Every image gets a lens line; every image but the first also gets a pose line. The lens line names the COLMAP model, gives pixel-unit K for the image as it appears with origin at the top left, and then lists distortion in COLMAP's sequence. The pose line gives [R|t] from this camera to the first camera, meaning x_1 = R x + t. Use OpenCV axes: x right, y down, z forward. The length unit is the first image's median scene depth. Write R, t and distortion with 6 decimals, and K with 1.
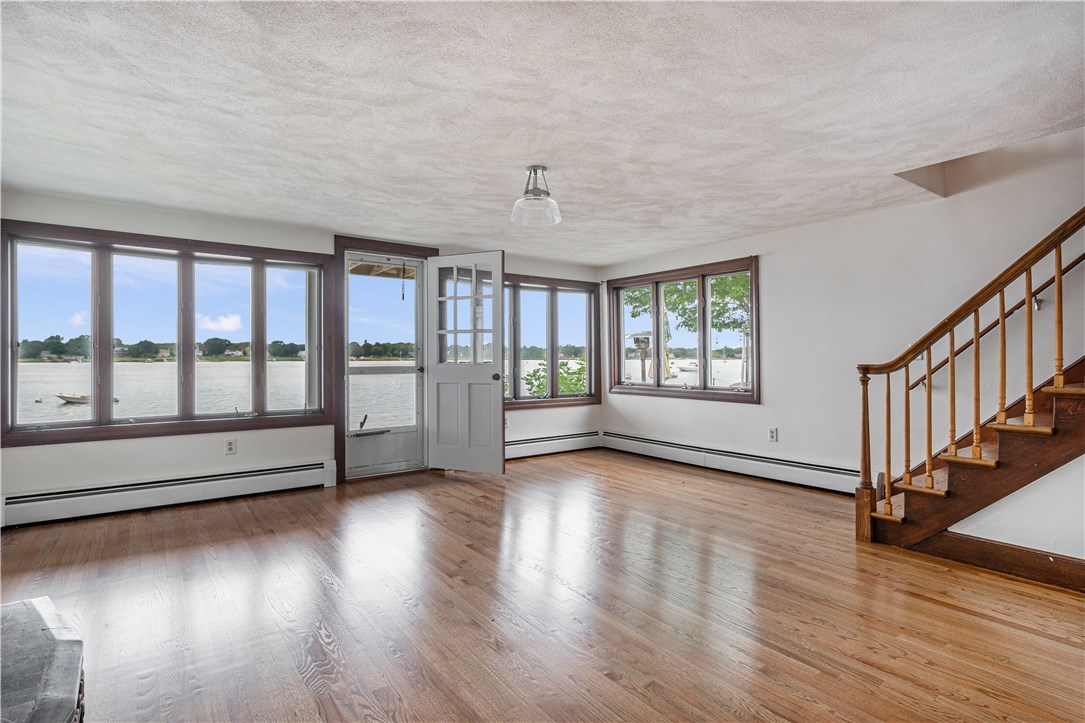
lens RADIAL K [[539.2, 0, 538.5], [0, 539.2, 349.5], [0, 0, 1]] dist [-0.004409, 0.000569]
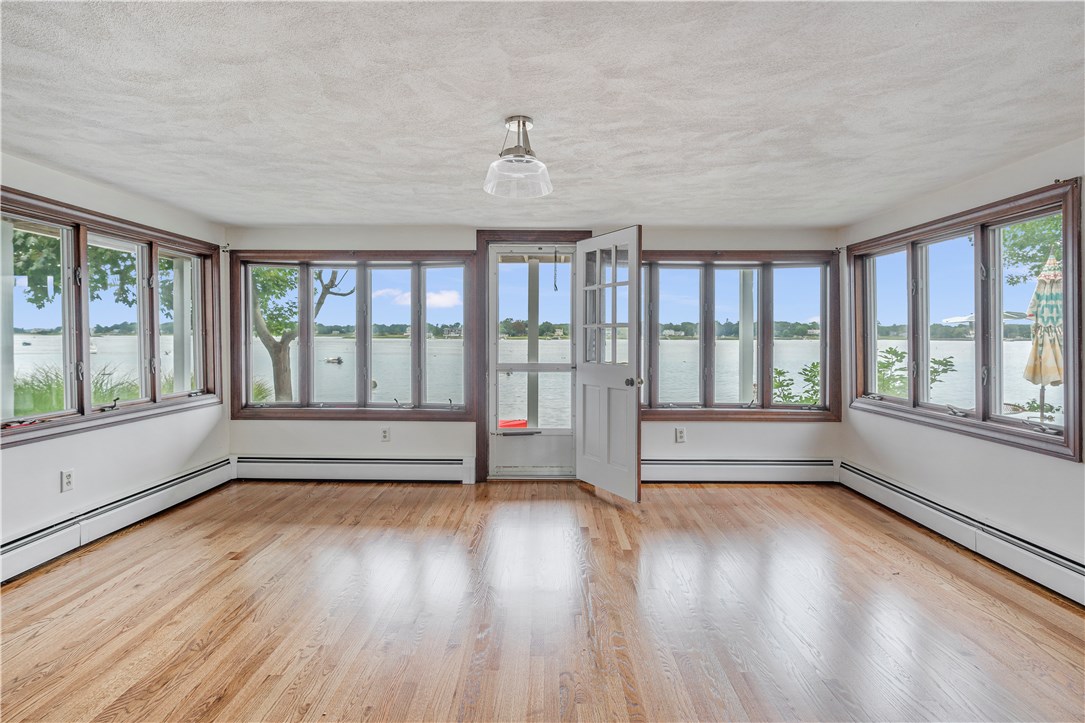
lens RADIAL K [[542.3, 0, 545.9], [0, 542.3, 335.9], [0, 0, 1]] dist [-0.005087, 0.000592]
pose [[0.799761, 0.004280, -0.600303, 0.313607], [0.004434, 0.999905, 0.013036, -0.030235], [0.600302, -0.013087, 0.799666, 0.273788]]
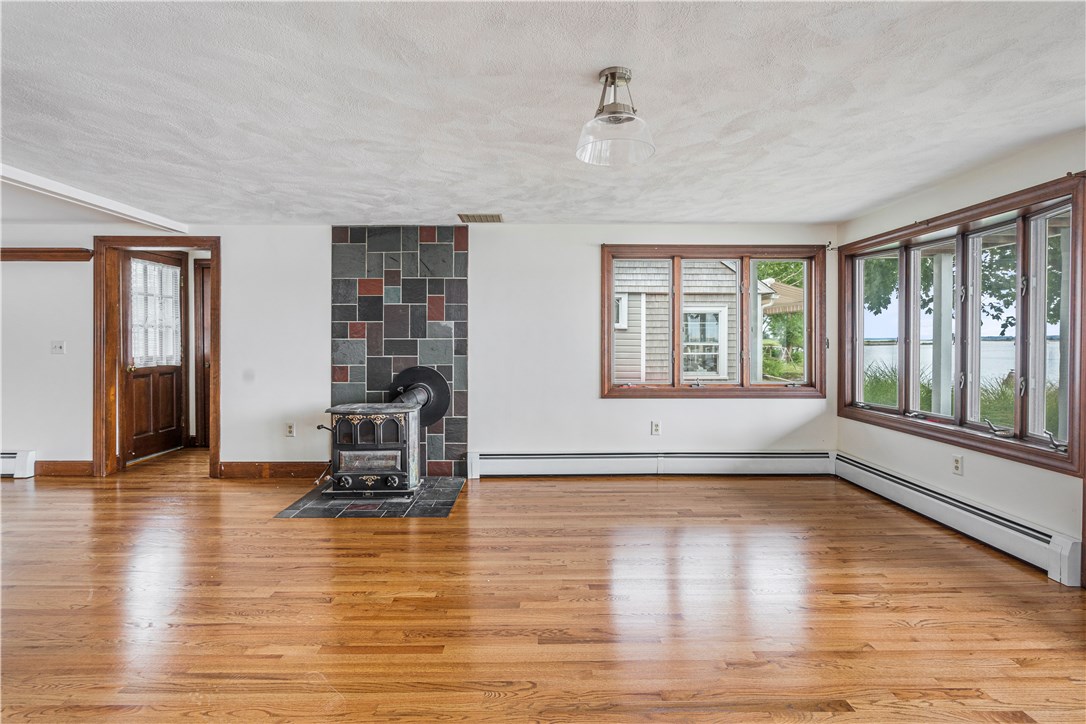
lens RADIAL K [[539.7, 0, 539.0], [0, 539.7, 349.9], [0, 0, 1]] dist [-0.004409, 0.000569]
pose [[-0.586681, 0.016131, -0.809657, 0.382271], [0.013367, 0.999858, 0.010234, -0.005303], [0.809708, -0.004818, -0.586814, 0.857378]]
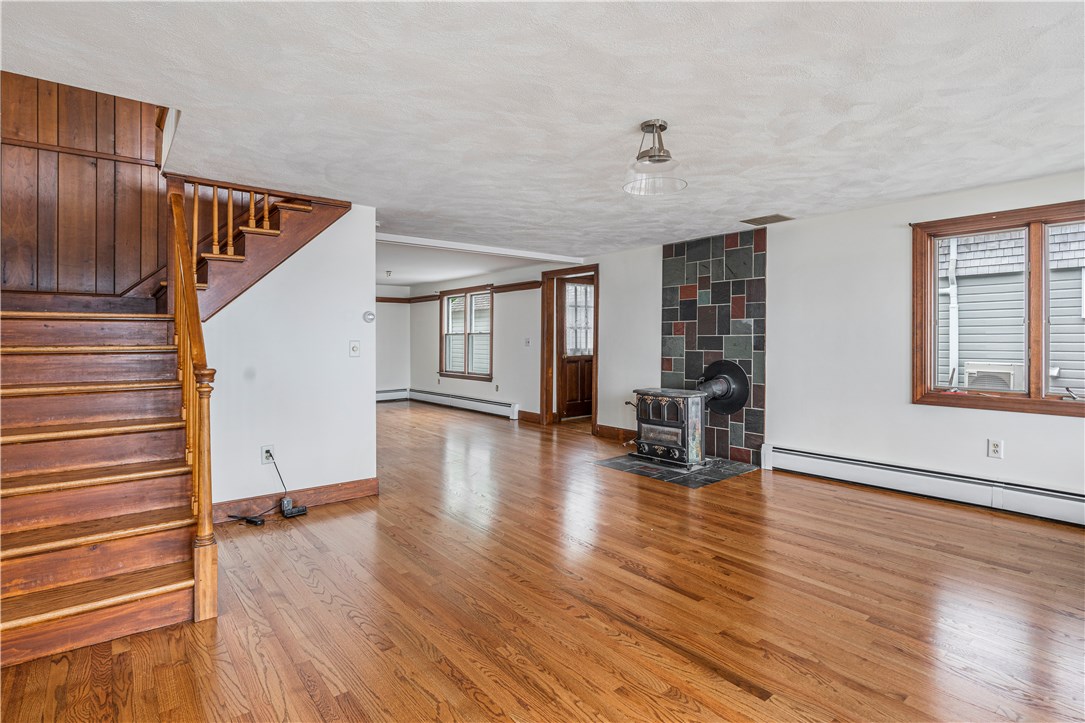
lens RADIAL K [[542.3, 0, 545.9], [0, 542.3, 335.9], [0, 0, 1]] dist [-0.005087, 0.000592]
pose [[-0.998789, 0.005987, -0.048843, 0.128719], [0.006950, 0.999784, -0.019577, 0.001661], [0.048716, -0.019893, -0.998615, 1.188854]]
